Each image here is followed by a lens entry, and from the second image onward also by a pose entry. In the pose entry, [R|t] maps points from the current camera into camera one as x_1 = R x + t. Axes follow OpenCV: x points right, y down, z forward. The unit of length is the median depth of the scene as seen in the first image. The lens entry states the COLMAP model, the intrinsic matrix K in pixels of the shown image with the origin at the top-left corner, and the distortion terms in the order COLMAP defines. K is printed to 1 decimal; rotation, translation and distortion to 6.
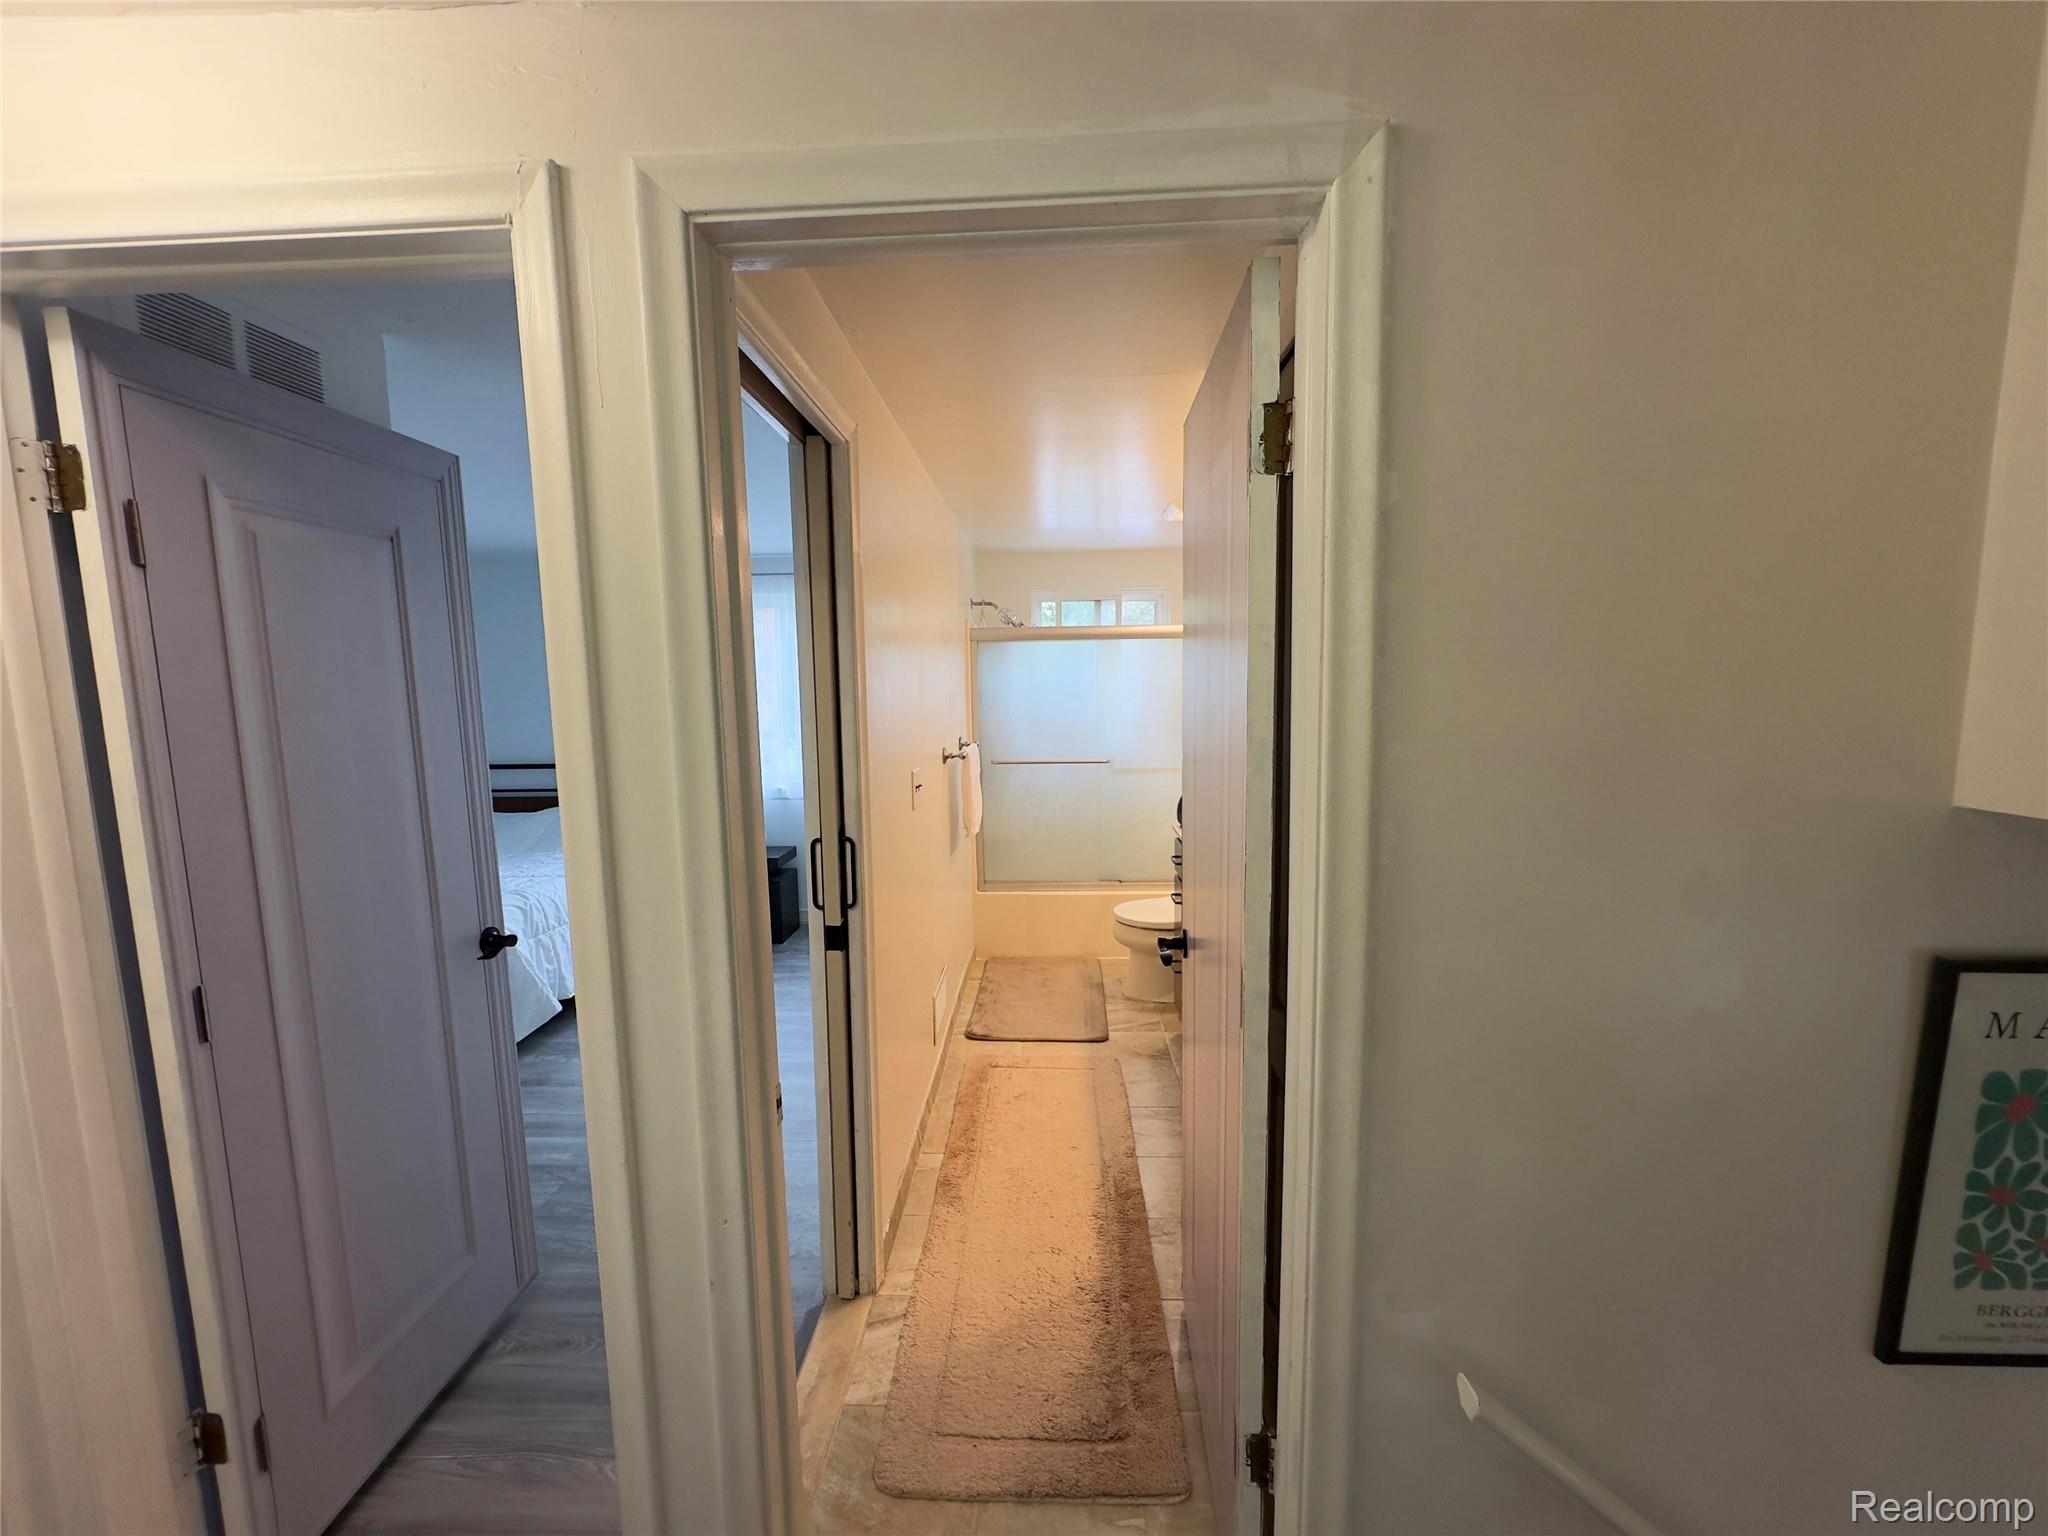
lens RADIAL K [[812.0, 0, 1021.3], [0, 812.0, 771.3], [0, 0, 1]] dist [-0.000923, -0.000448]
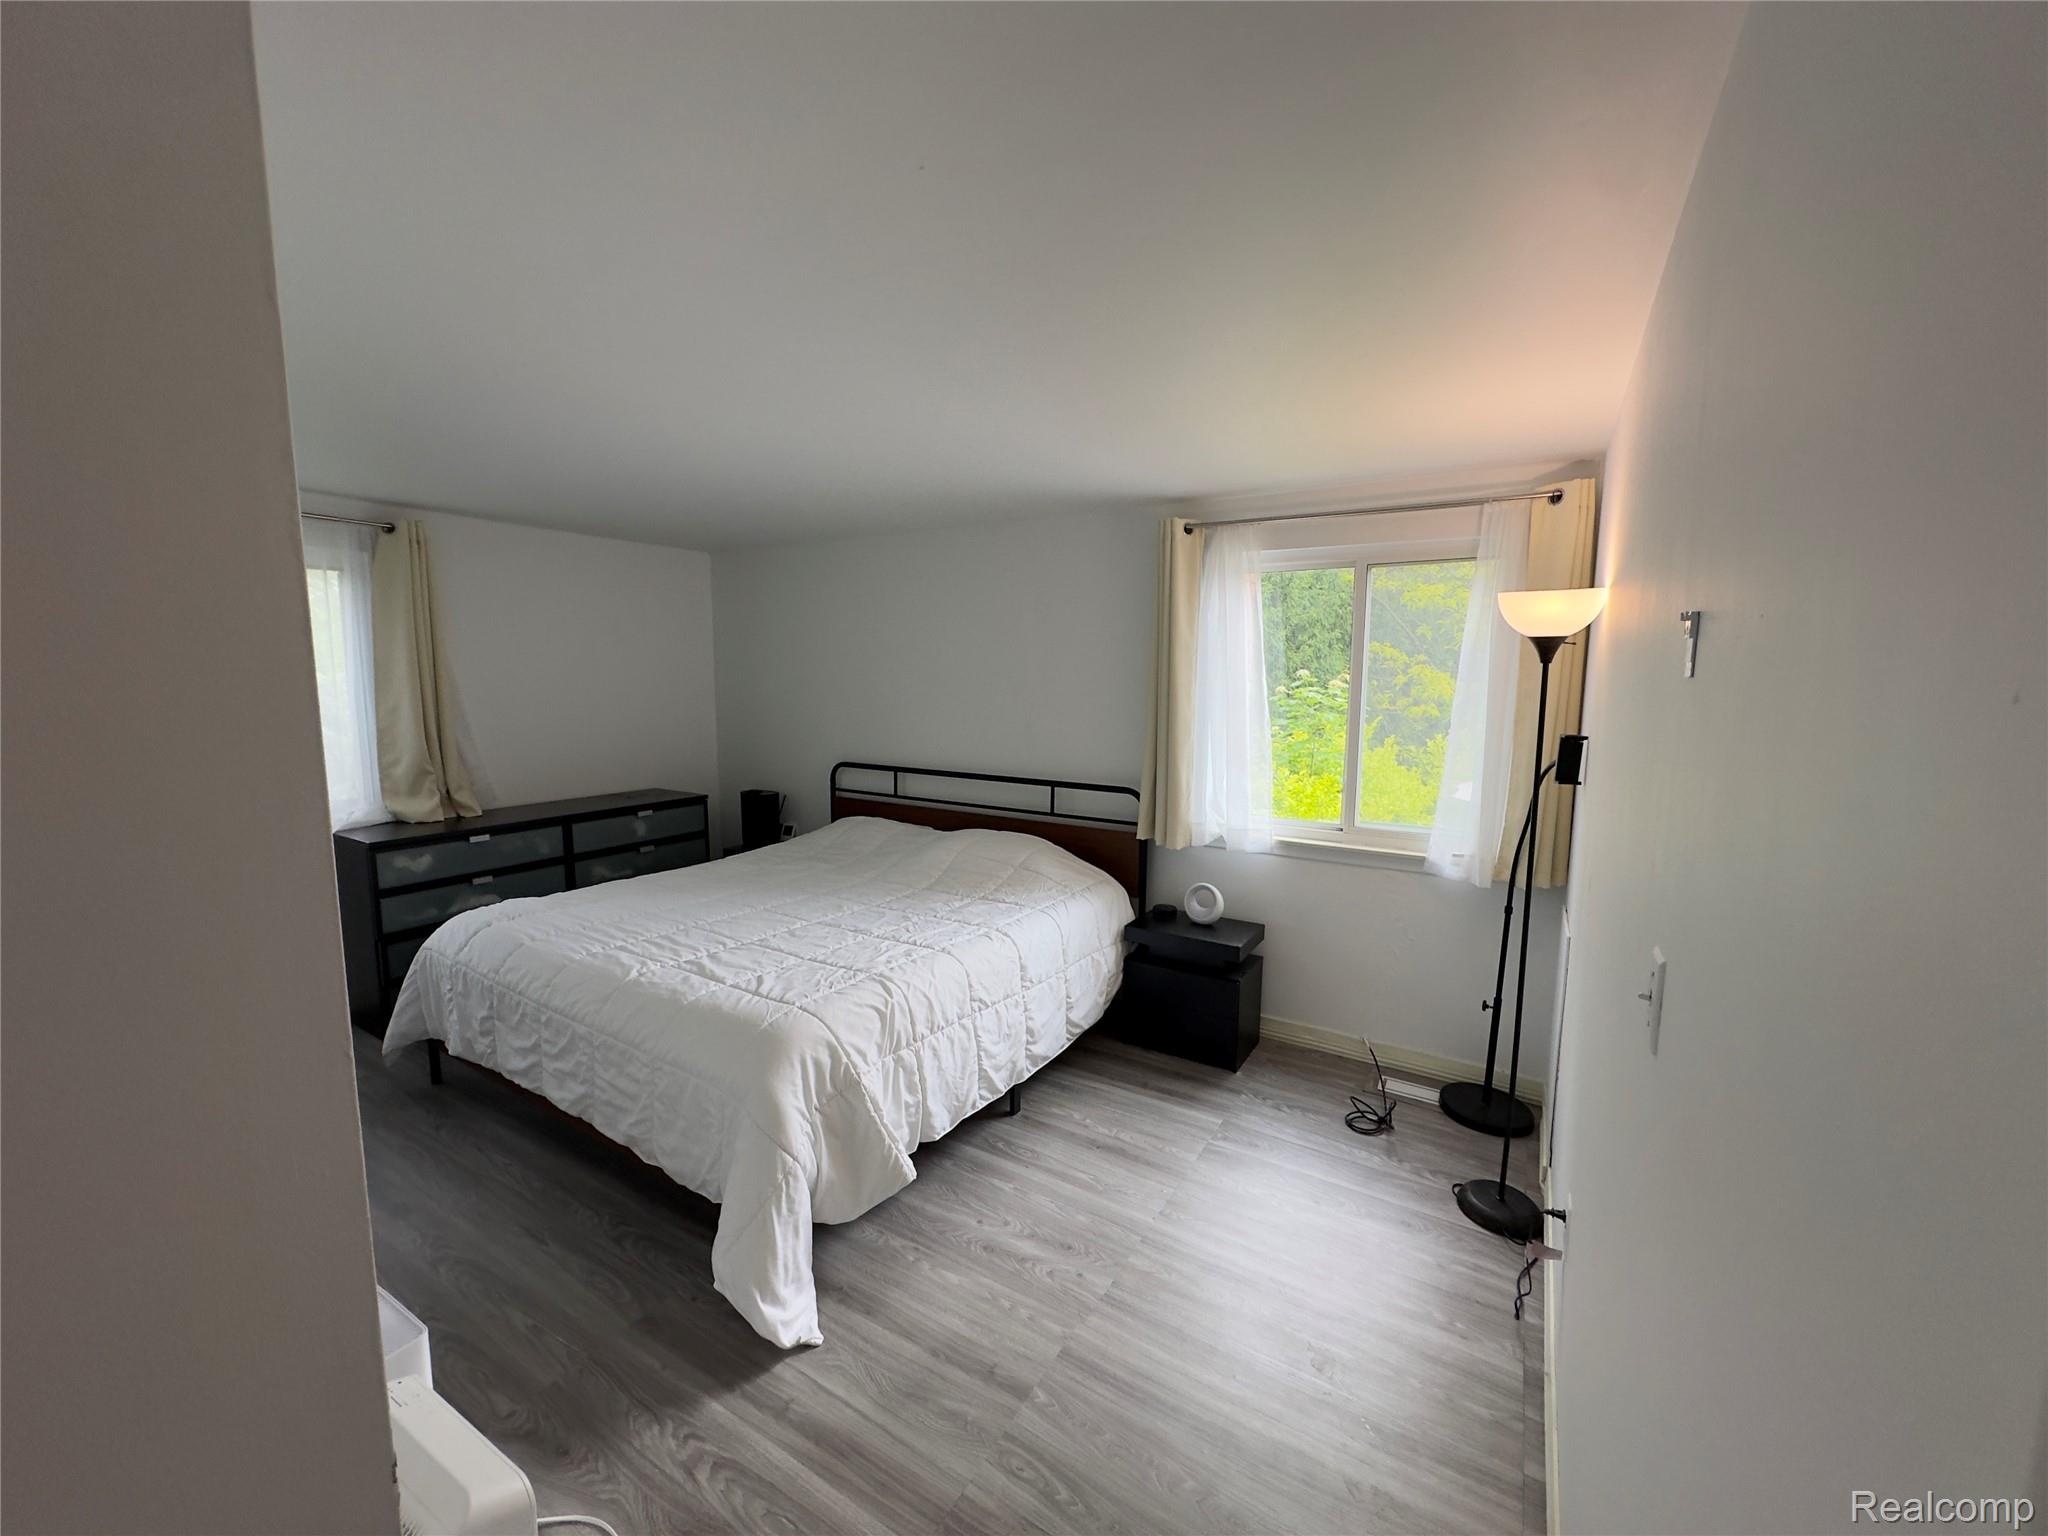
lens RADIAL K [[812.0, 0, 1026.8], [0, 812.0, 769.4], [0, 0, 1]] dist [-0.000923, -0.000448]
pose [[0.867300, 0.083197, -0.490784, -0.186671], [-0.078709, 0.996451, 0.029824, -0.060411], [0.491524, 0.012762, 0.870771, 0.452196]]
